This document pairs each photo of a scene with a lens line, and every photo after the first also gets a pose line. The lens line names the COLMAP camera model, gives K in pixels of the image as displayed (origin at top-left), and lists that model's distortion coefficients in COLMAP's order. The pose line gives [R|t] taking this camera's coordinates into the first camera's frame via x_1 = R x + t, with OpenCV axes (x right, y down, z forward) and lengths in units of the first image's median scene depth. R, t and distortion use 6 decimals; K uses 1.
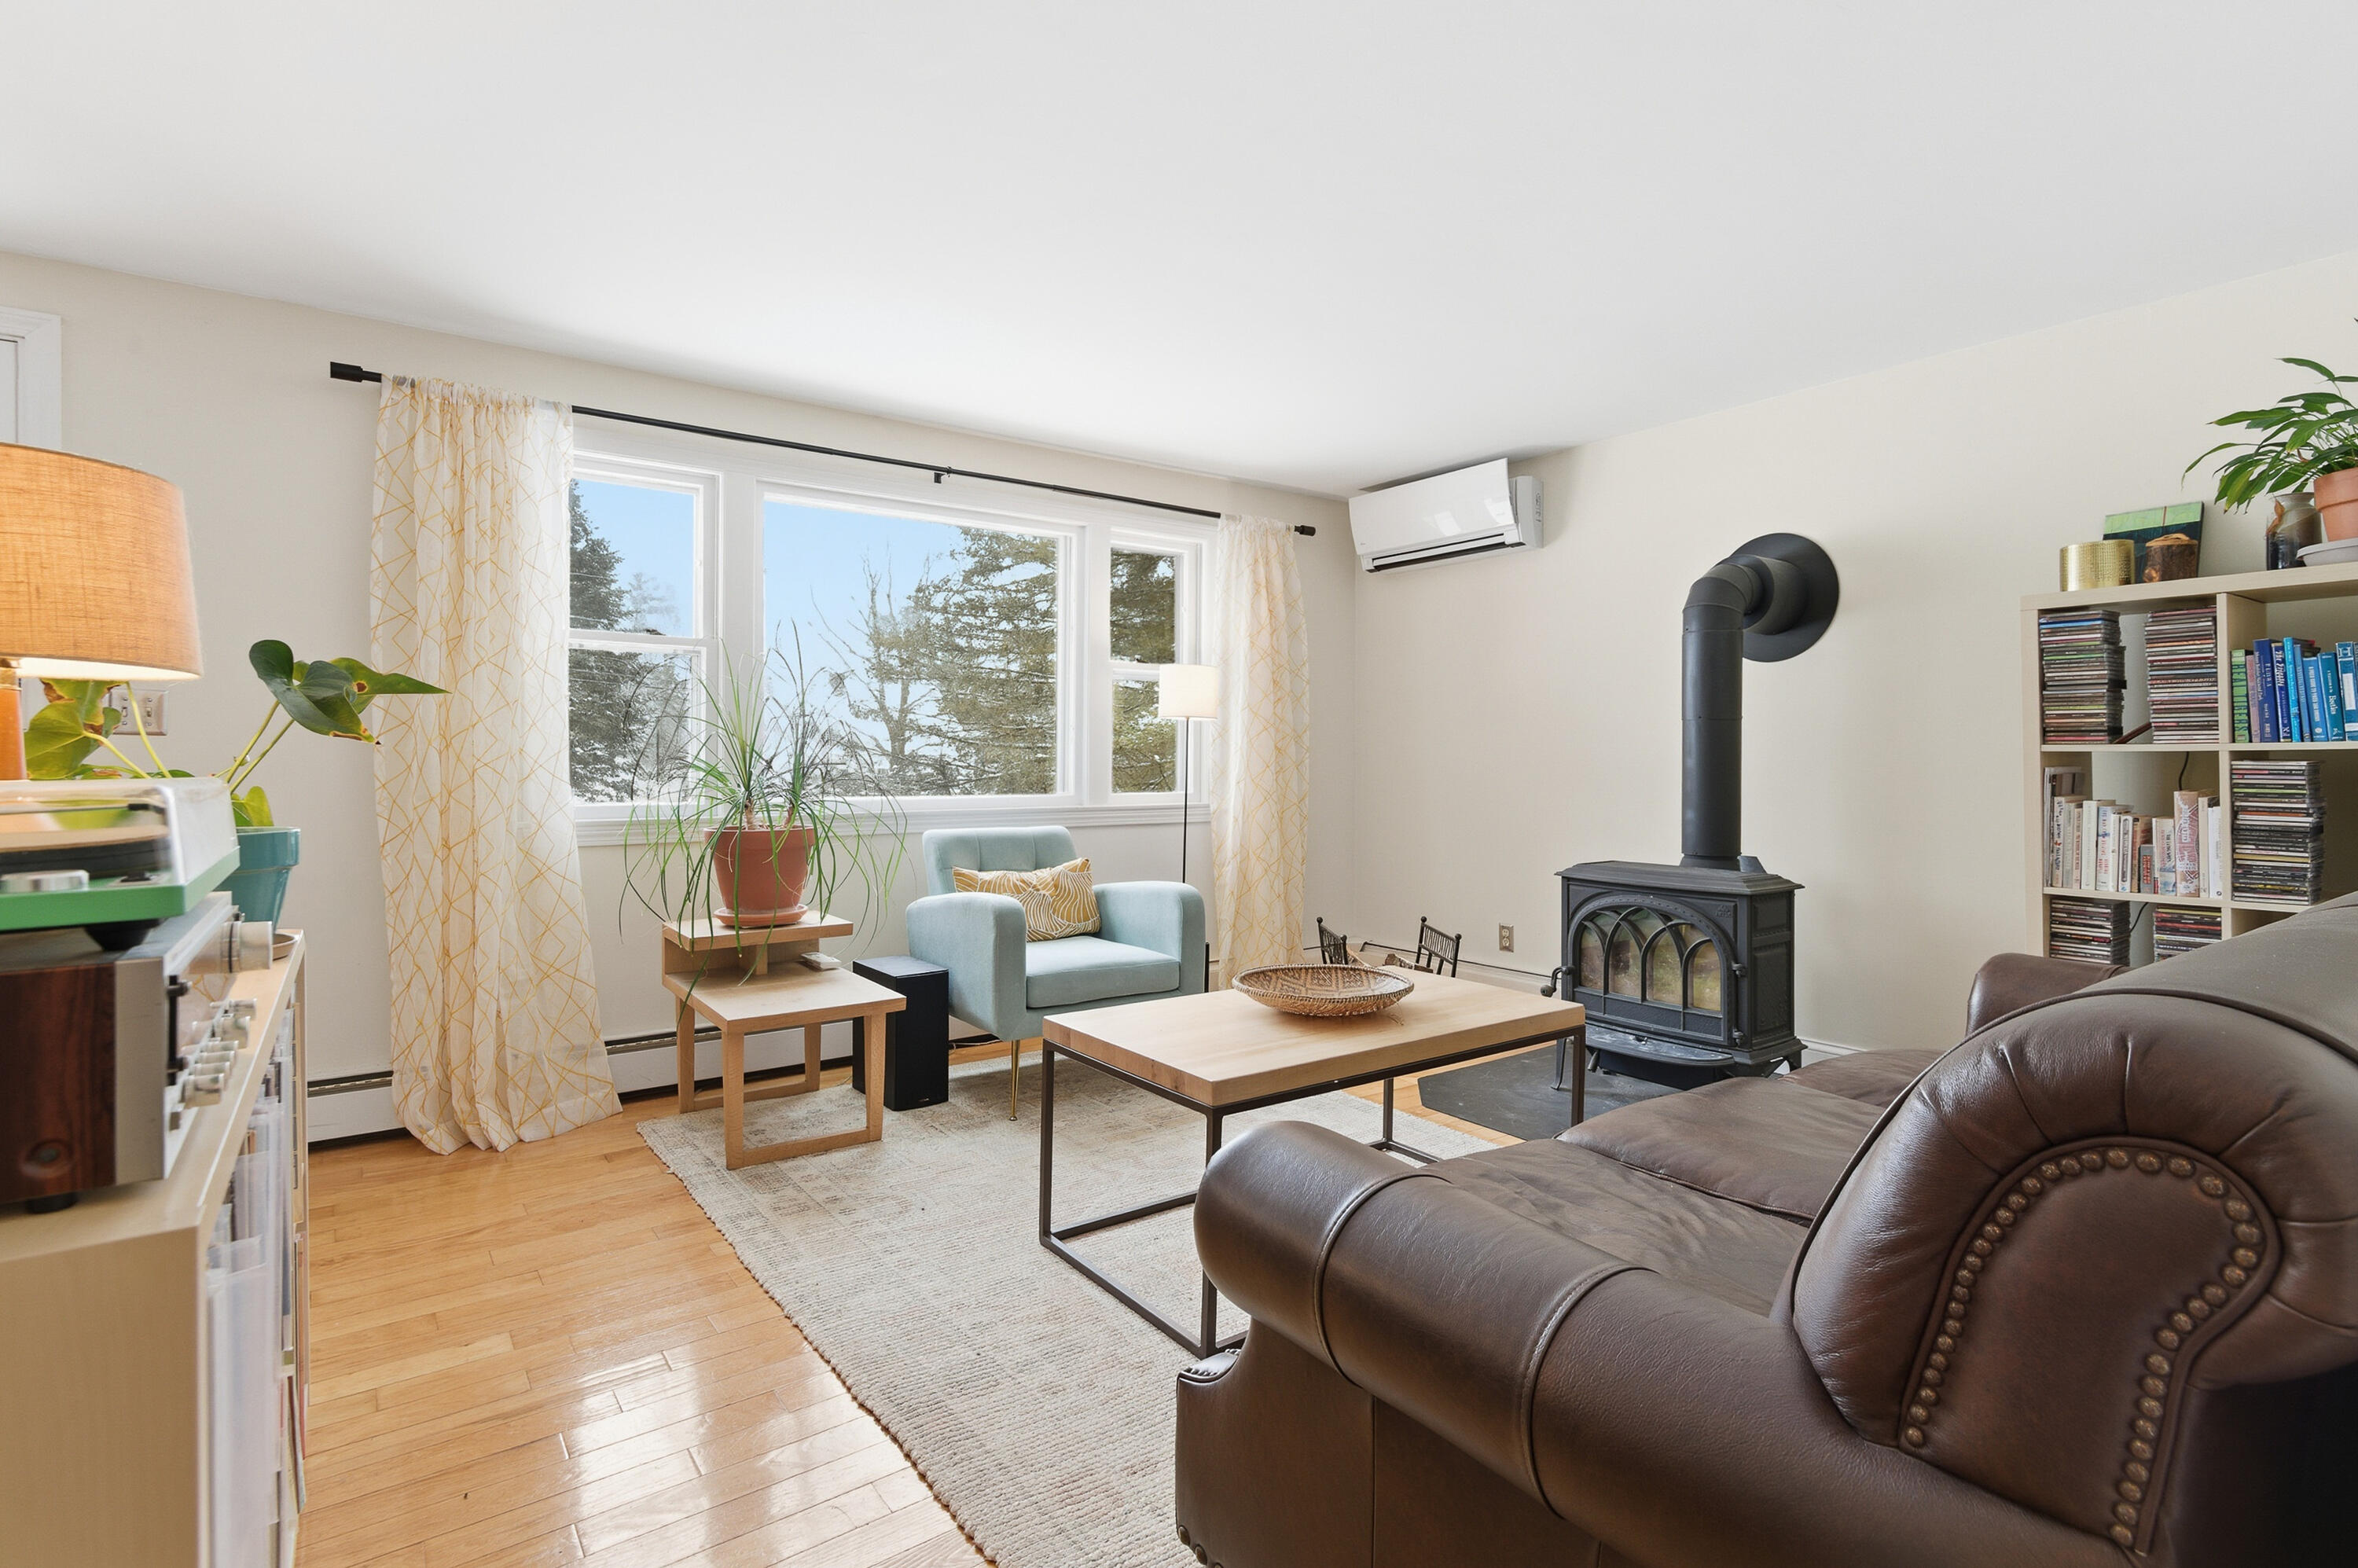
lens RADIAL K [[1117.4, 0, 1187.3], [0, 1117.4, 770.5], [0, 0, 1]] dist [-0.002410, -0.000350]
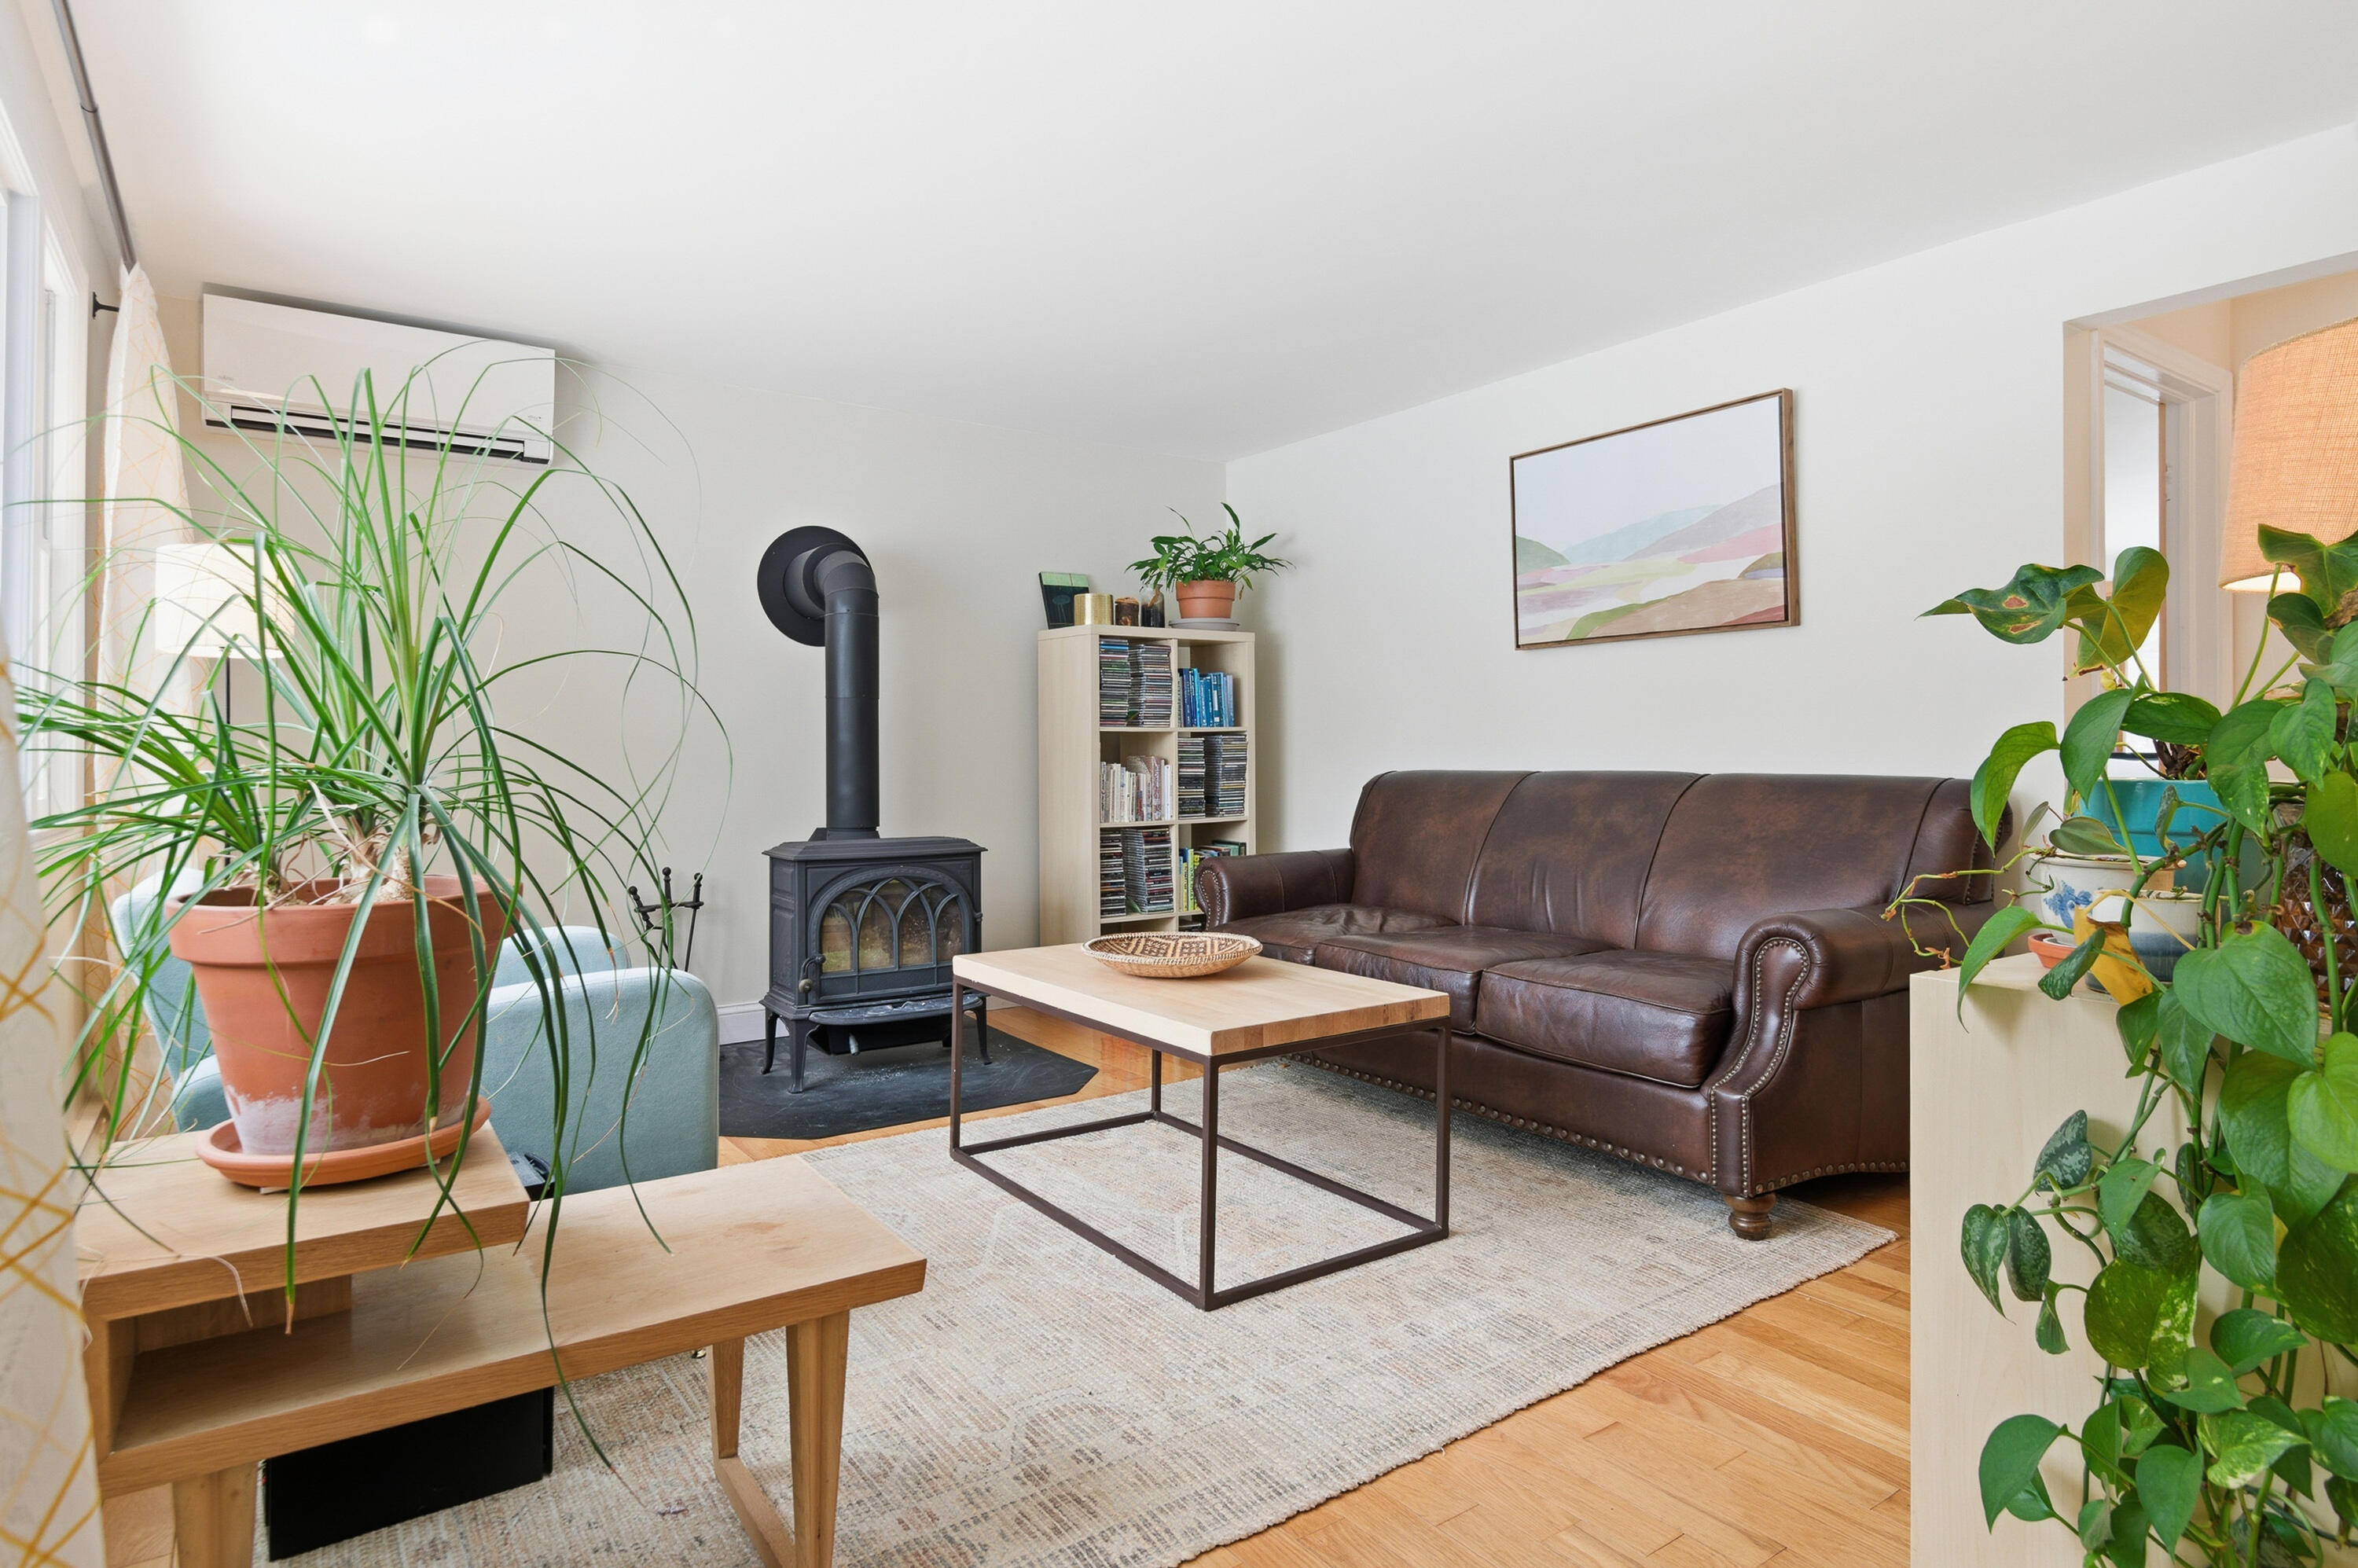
lens RADIAL K [[1264.9, 0, 1163.9], [0, 1264.9, 748.2], [0, 0, 1]] dist [-0.001606, -0.000609]
pose [[0.048951, 0.000385, 0.998801, -0.966074], [0.012336, 0.999923, -0.000990, 0.008380], [-0.998725, 0.012369, 0.048943, 0.894002]]
